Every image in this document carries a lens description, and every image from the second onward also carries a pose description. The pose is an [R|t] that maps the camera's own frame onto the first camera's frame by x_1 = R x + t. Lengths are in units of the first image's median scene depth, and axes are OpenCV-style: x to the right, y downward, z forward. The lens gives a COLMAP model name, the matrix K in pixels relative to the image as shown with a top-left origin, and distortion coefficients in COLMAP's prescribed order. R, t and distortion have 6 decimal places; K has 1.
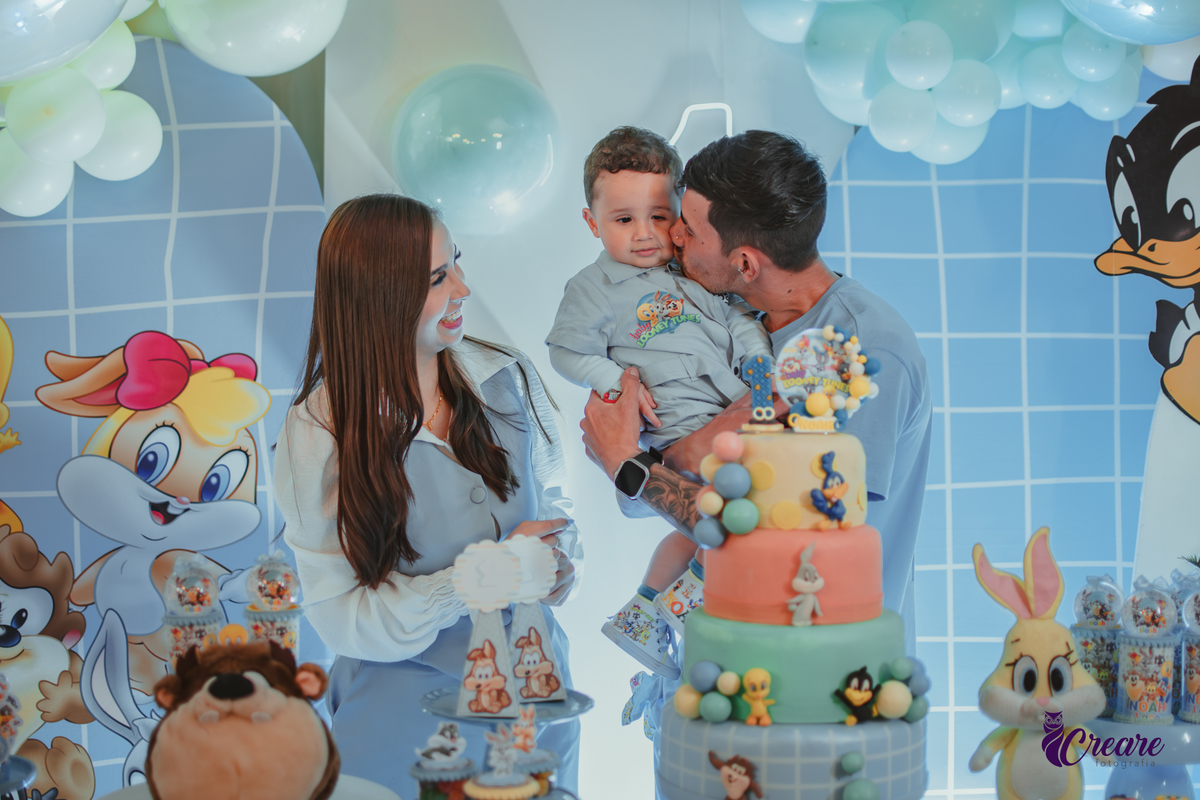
lens RADIAL K [[1831.3, 0, 602.5], [0, 1831.3, 401.2], [0, 0, 1]] dist [-0.192922, 0.168904]
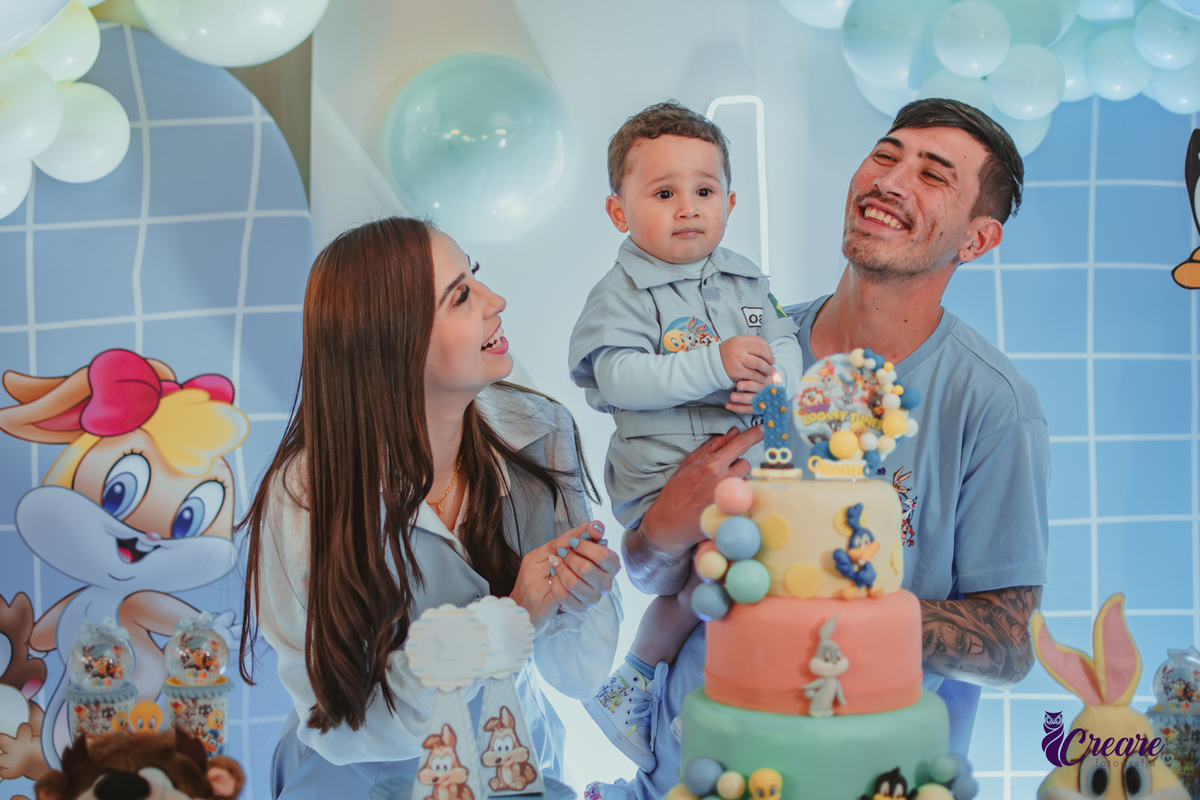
lens RADIAL K [[1831.3, 0, 602.5], [0, 1831.3, 401.2], [0, 0, 1]] dist [-0.192922, 0.168904]
pose [[0.999468, 0.002931, -0.032474, 0.034853], [-0.003146, 0.999973, -0.006568, -0.011963], [0.032454, 0.006666, 0.999451, 0.167998]]
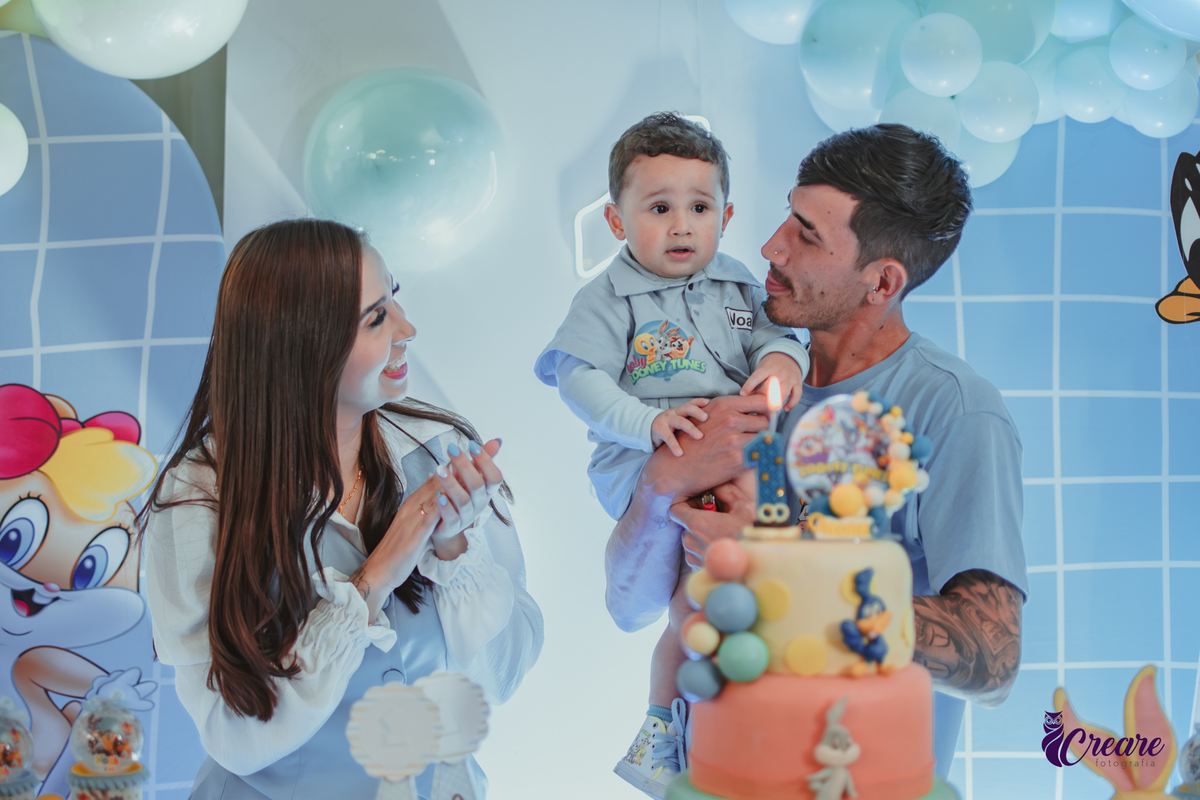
lens RADIAL K [[1831.3, 0, 602.5], [0, 1831.3, 401.2], [0, 0, 1]] dist [-0.192922, 0.168904]
pose [[0.999698, 0.004015, 0.024248, 0.002128], [-0.003455, 0.999728, -0.023060, -0.020333], [-0.024334, 0.022969, 0.999440, 0.266374]]
